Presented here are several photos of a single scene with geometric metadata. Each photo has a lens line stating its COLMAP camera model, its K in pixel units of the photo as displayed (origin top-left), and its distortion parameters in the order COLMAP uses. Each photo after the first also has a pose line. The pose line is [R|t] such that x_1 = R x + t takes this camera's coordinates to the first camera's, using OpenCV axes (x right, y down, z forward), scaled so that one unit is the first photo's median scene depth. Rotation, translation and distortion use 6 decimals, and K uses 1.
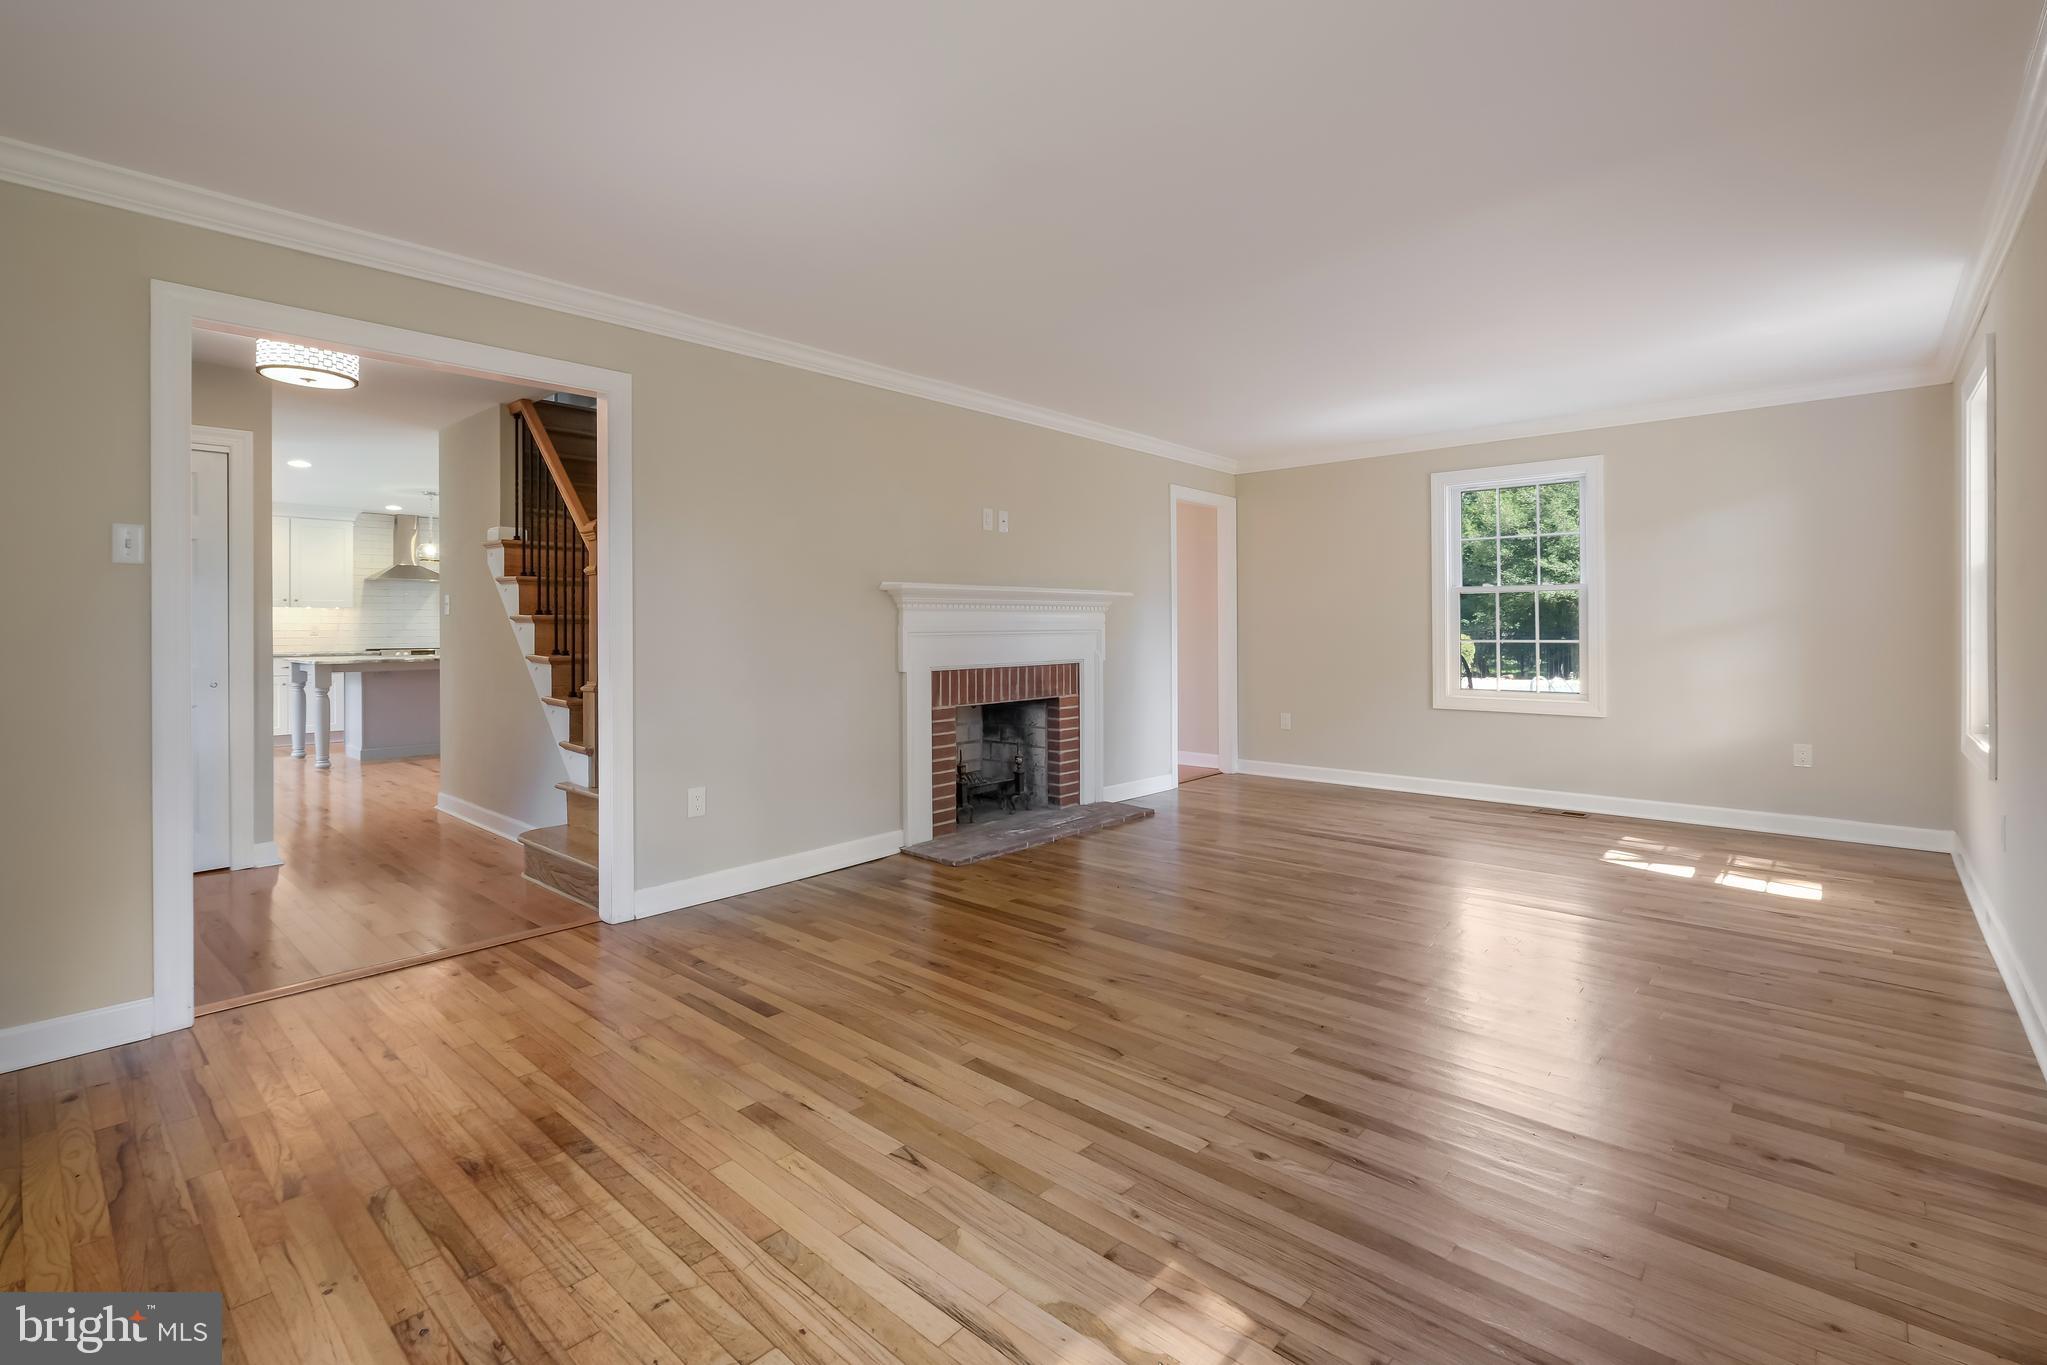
lens RADIAL K [[921.9, 0, 1015.4], [0, 921.9, 624.0], [0, 0, 1]] dist [-0.009260, -0.000430]
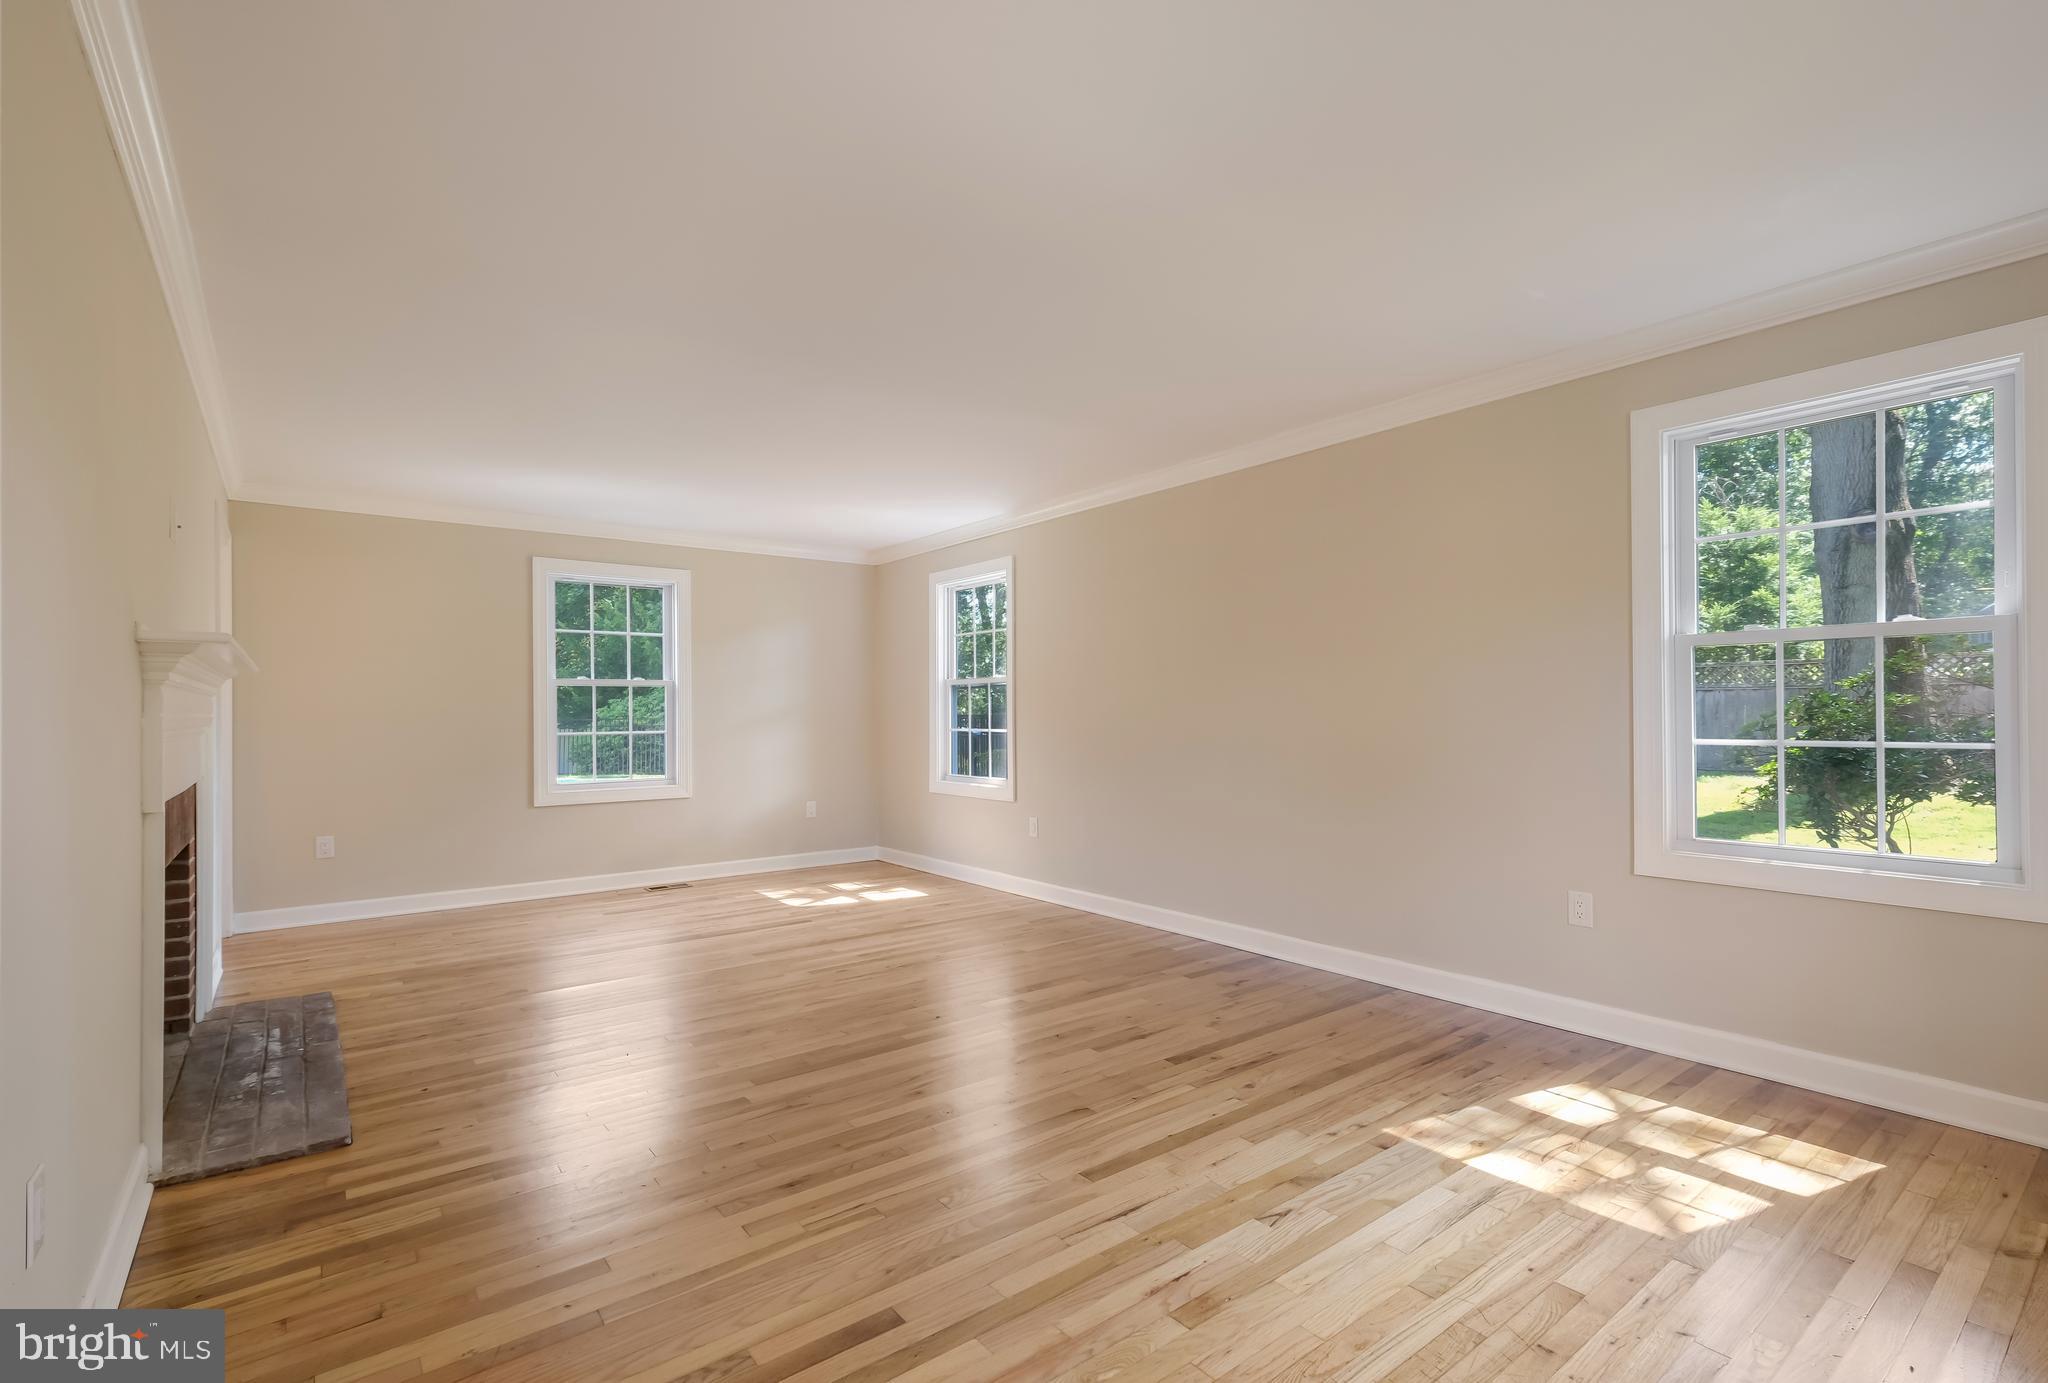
lens RADIAL K [[918.3, 0, 1016.6], [0, 918.3, 708.7], [0, 0, 1]] dist [0.002532, 0.000104]
pose [[0.191563, 0.006173, 0.981461, -1.109606], [0.003709, 0.999969, -0.007013, 0.000438], [-0.981473, 0.004983, 0.191534, 0.990674]]
